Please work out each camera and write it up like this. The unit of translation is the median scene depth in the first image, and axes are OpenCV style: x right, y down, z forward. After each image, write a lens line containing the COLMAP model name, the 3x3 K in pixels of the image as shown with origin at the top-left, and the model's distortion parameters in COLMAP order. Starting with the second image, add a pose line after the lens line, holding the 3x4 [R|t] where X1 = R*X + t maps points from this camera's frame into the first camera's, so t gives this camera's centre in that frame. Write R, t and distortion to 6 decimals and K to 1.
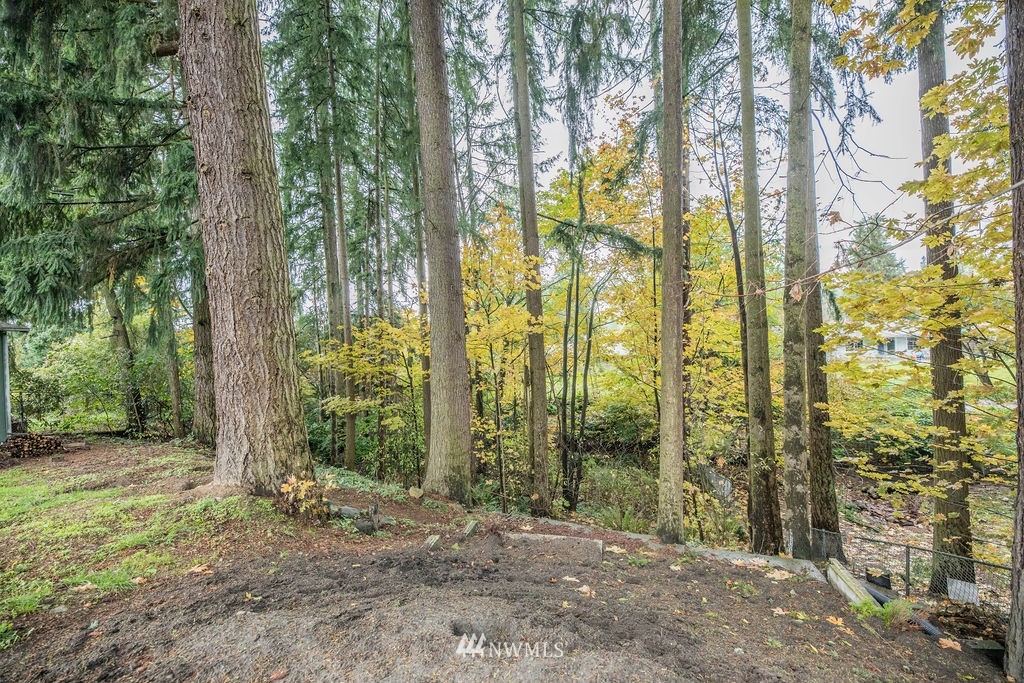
lens RADIAL K [[426.1, 0, 512.0], [0, 426.1, 341.5], [0, 0, 1]] dist [0.000743, -0.000032]
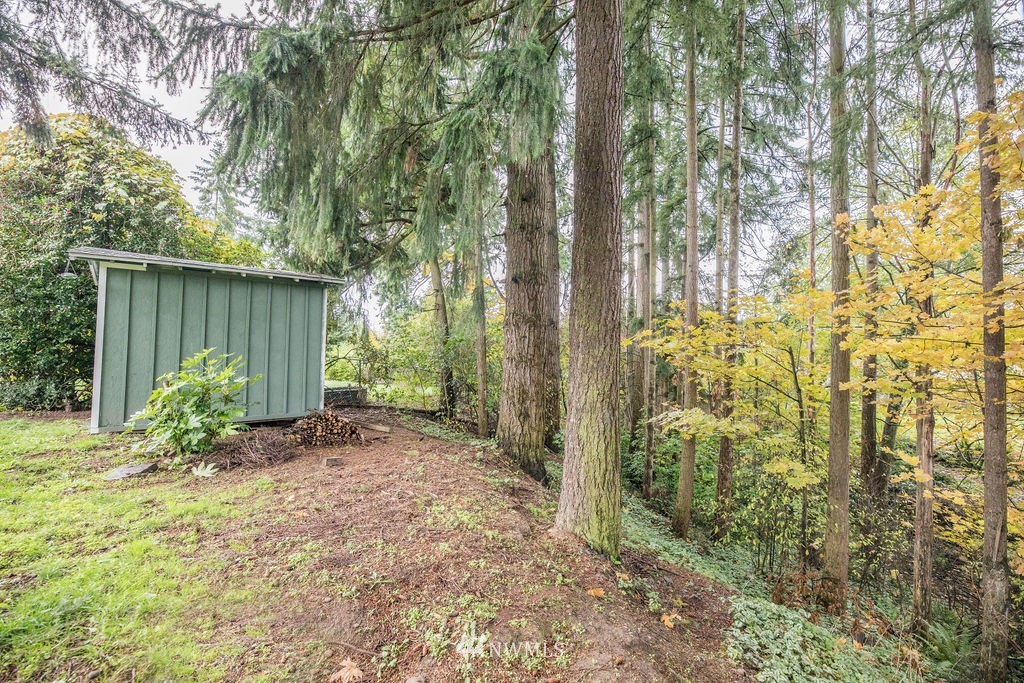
lens RADIAL K [[426.1, 0, 512.0], [0, 426.1, 341.5], [0, 0, 1]] dist [0.000743, -0.000032]
pose [[0.819690, 0.053262, -0.570326, -0.269336], [-0.055894, 0.998353, 0.012903, 0.038355], [0.570074, 0.021301, 0.821317, 0.347542]]
